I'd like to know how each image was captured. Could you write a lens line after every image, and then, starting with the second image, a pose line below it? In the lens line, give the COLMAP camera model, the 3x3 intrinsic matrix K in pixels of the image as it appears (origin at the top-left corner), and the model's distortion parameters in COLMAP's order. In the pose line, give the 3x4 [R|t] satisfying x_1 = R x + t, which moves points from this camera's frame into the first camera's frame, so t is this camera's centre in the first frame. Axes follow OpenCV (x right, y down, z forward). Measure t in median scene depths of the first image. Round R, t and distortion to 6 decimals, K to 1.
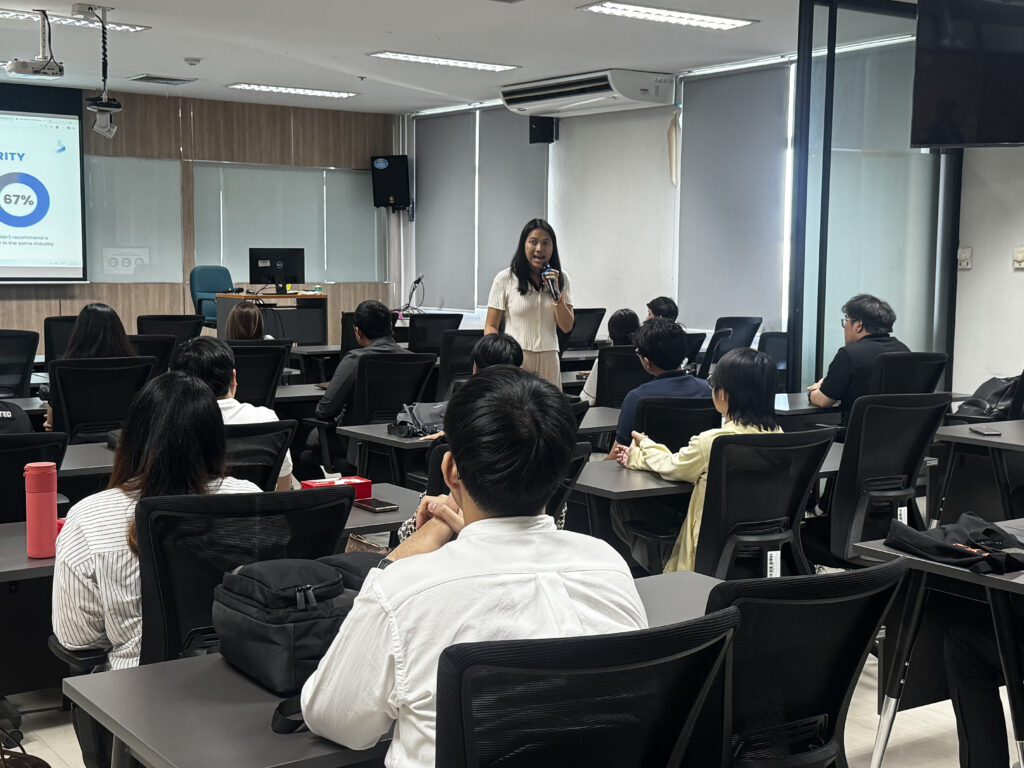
lens RADIAL K [[1405.5, 0, 513.0], [0, 1405.5, 393.0], [0, 0, 1]] dist [0.109925, 0.000000]
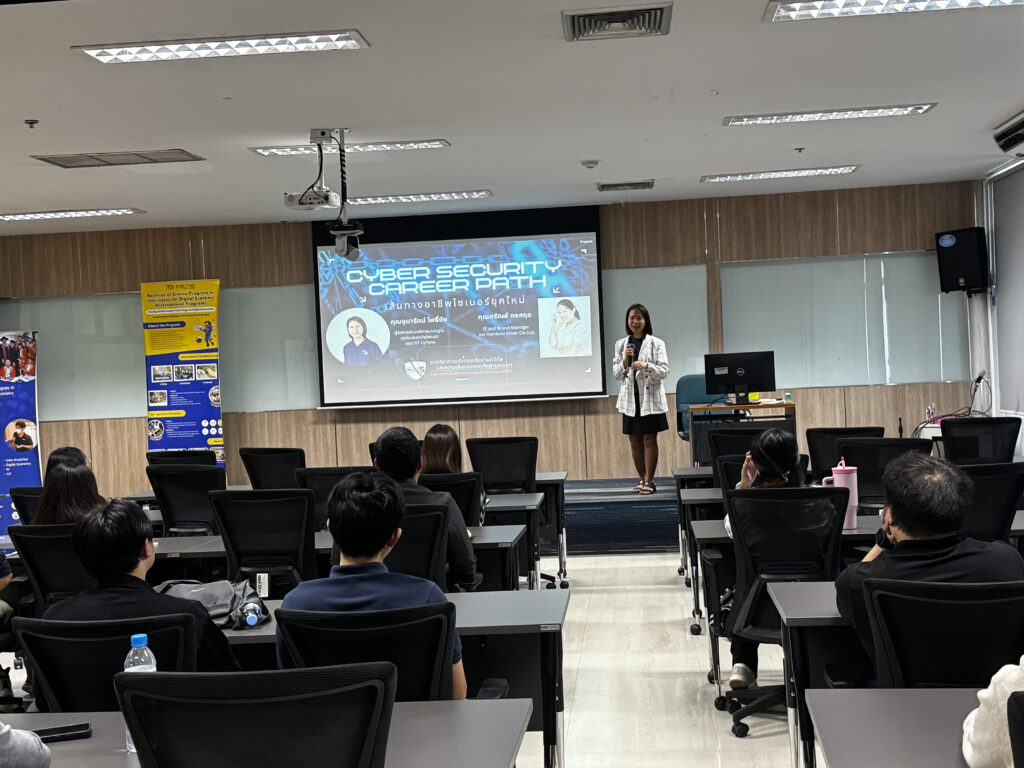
lens RADIAL K [[1342.2, 0, 505.7], [0, 1342.2, 392.0], [0, 0, 1]] dist [0.132481, 0.000000]
pose [[0.746855, -0.031721, -0.664230, 0.271733], [-0.013661, 0.997919, -0.063017, -0.021223], [0.664847, 0.056139, 0.744867, 0.258665]]
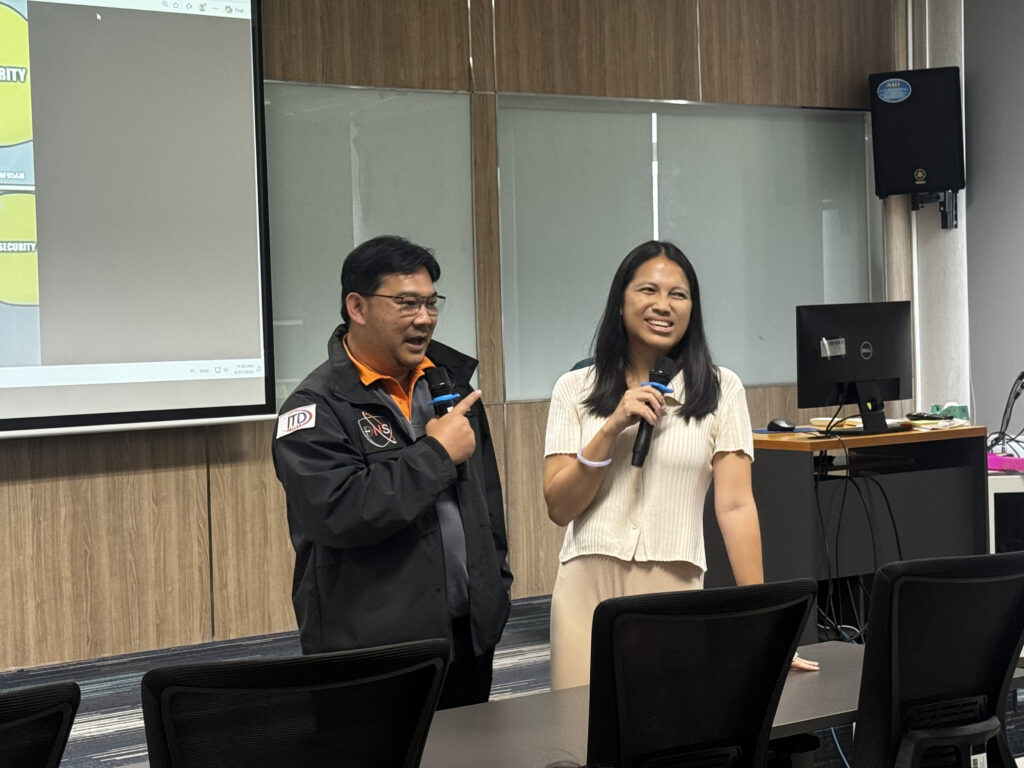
lens RADIAL K [[2222.1, 0, 542.0], [0, 2222.1, 401.2], [0, 0, 1]] dist [0.137095, 0.000000]
pose [[0.995852, -0.043121, 0.080123, -0.279719], [0.047968, 0.997070, -0.059590, -0.044040], [-0.077319, 0.063186, 0.995002, 0.412919]]
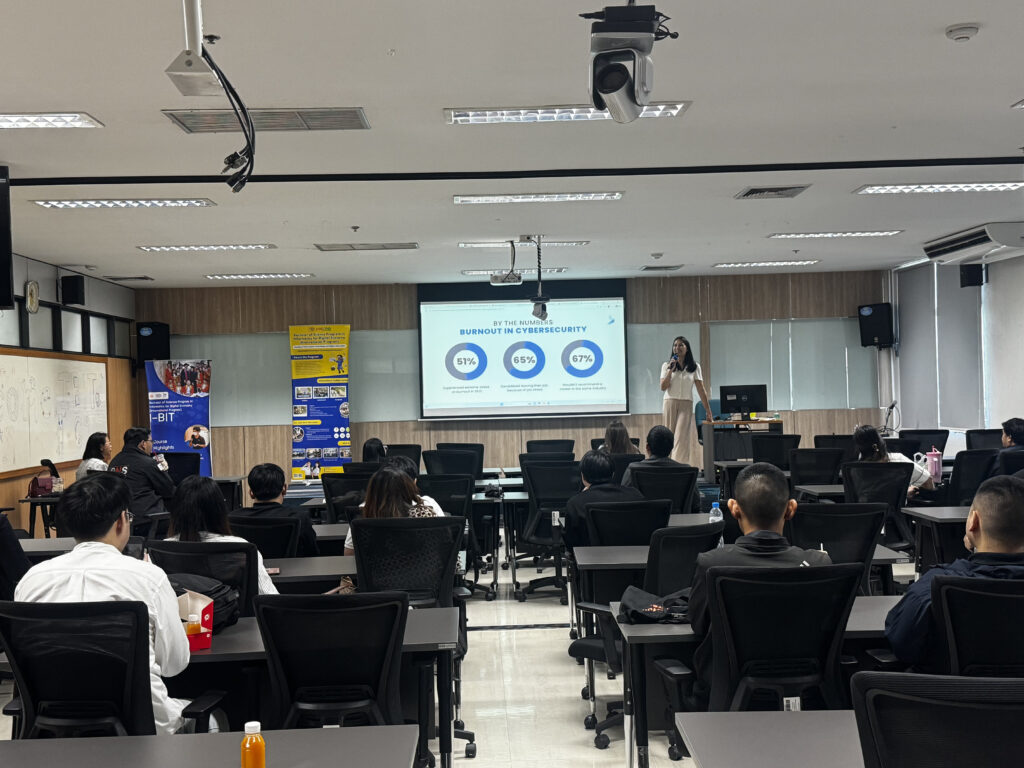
lens RADIAL K [[1180.3, 0, 510.2], [0, 1180.3, 393.4], [0, 0, 1]] dist [0.130663, 0.000000]
pose [[0.828790, -0.029444, -0.558784, 0.252296], [-0.020020, 0.996415, -0.082198, -0.000967], [0.559201, 0.079312, 0.825229, -0.020248]]
